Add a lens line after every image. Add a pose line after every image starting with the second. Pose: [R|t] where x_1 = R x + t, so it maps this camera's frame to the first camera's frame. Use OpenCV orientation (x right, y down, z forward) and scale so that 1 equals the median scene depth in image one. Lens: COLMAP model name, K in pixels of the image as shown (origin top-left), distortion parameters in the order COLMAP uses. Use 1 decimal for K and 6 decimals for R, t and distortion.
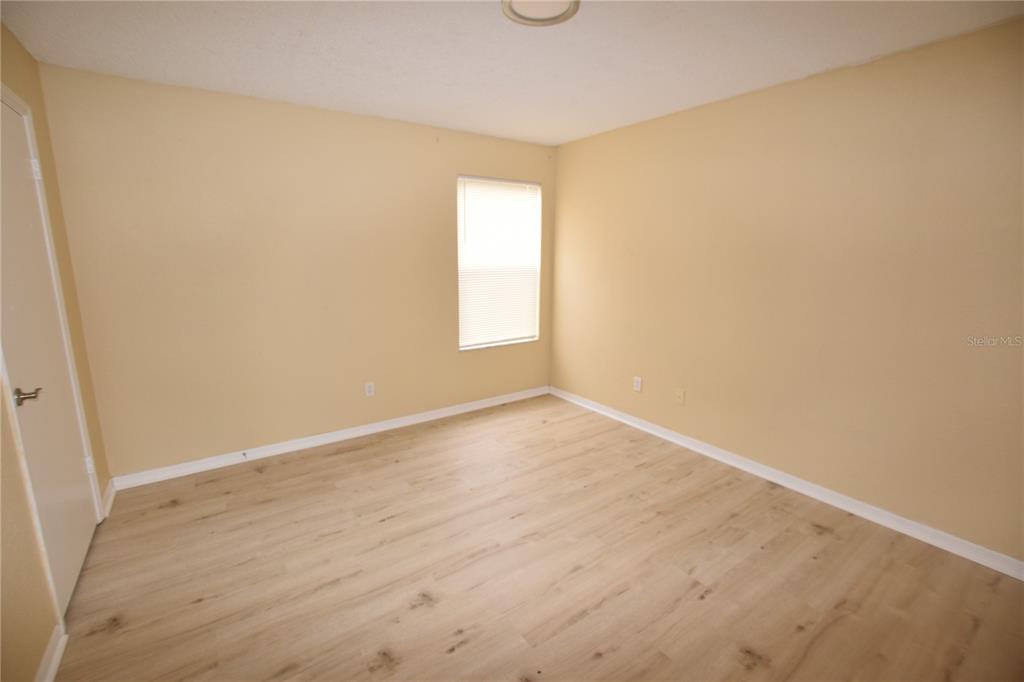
lens RADIAL K [[451.8, 0, 511.8], [0, 451.8, 339.1], [0, 0, 1]] dist [-0.028468, 0.003029]
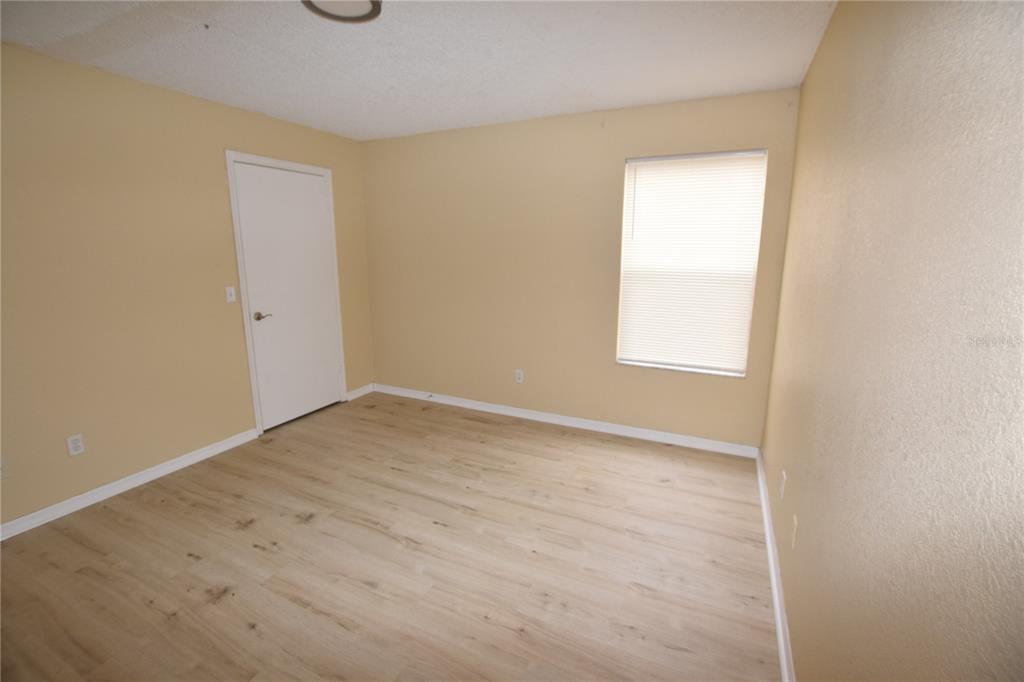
lens RADIAL K [[451.8, 0, 503.9], [0, 451.8, 339.0], [0, 0, 1]] dist [-0.028468, 0.003029]
pose [[0.480892, 0.172221, -0.859699, 0.743861], [-0.167441, 0.980512, 0.102762, -0.103814], [0.860643, 0.094531, 0.500357, 0.534258]]
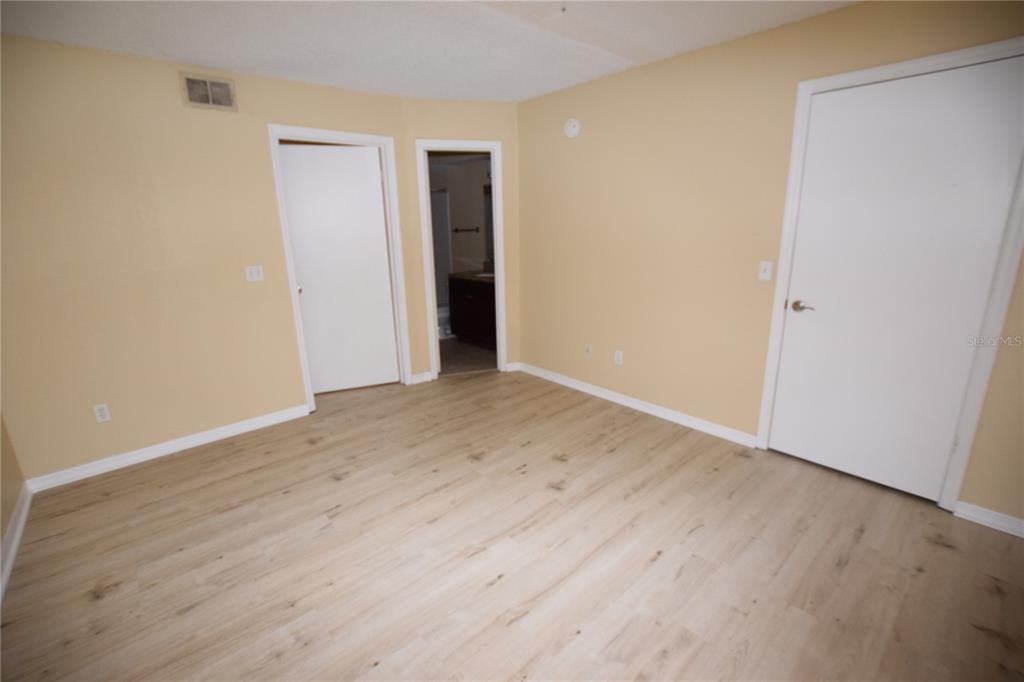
lens RADIAL K [[451.8, 0, 511.0], [0, 451.8, 343.1], [0, 0, 1]] dist [-0.028468, 0.003029]
pose [[-0.993327, 0.046772, -0.105419, 0.040038], [-0.004681, 0.896968, 0.442071, -0.255597], [0.115234, 0.439615, -0.890764, 1.330143]]
